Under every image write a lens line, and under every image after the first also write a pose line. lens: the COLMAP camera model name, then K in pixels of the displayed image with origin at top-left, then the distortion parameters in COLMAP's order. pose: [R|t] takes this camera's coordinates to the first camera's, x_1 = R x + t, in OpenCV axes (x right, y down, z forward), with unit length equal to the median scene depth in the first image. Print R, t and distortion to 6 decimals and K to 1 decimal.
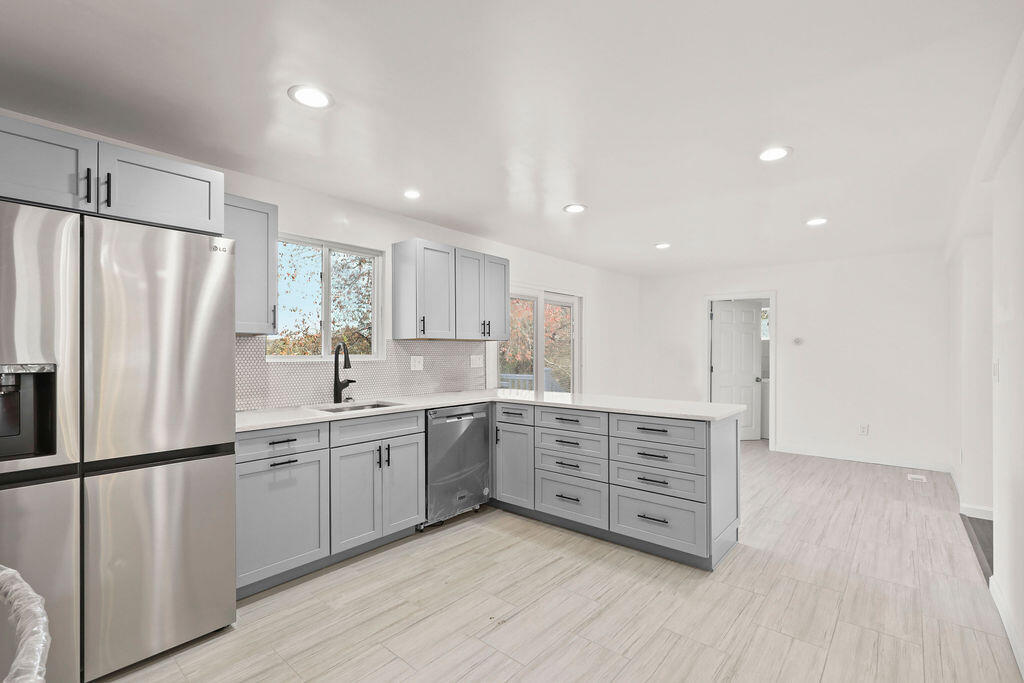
lens RADIAL K [[463.0, 0, 512.4], [0, 463.0, 348.8], [0, 0, 1]] dist [0.001189, -0.000332]
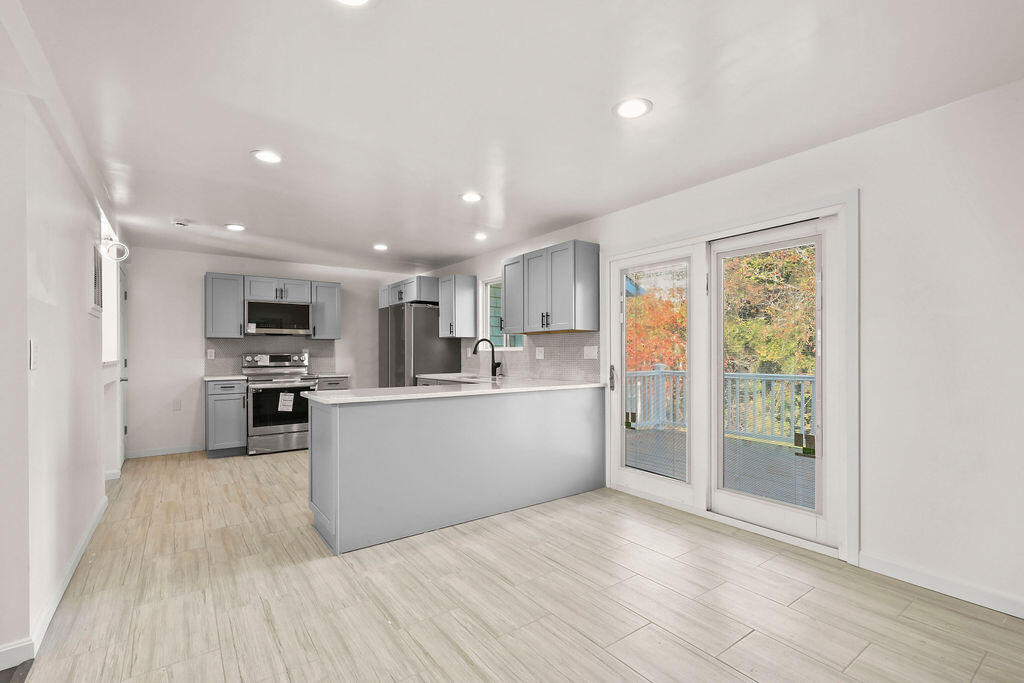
lens RADIAL K [[463.0, 0, 512.8], [0, 463.0, 349.5], [0, 0, 1]] dist [0.001189, -0.000332]
pose [[-0.238140, -0.004397, -0.971221, 1.326393], [0.008519, 0.999942, -0.006616, 0.039535], [0.971193, -0.009849, -0.238089, 1.621541]]
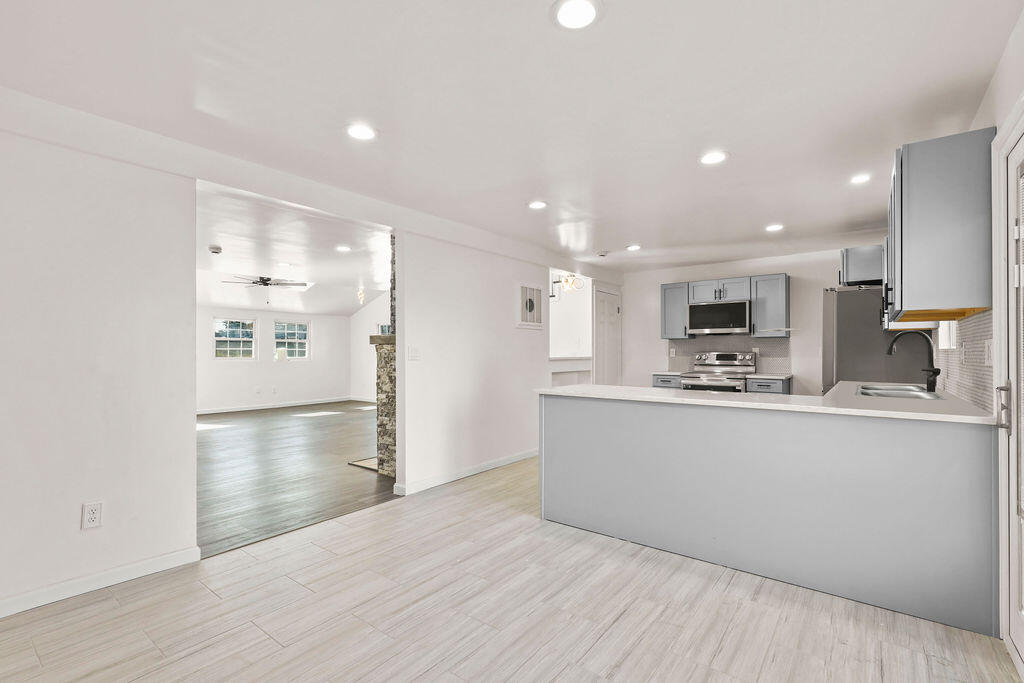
lens RADIAL K [[463.0, 0, 511.2], [0, 463.0, 346.3], [0, 0, 1]] dist [0.001189, -0.000332]
pose [[-0.999027, 0.000548, -0.044106, 0.634518], [0.001340, 0.999838, -0.017937, 0.043398], [0.044089, -0.017978, -0.998866, 2.178620]]
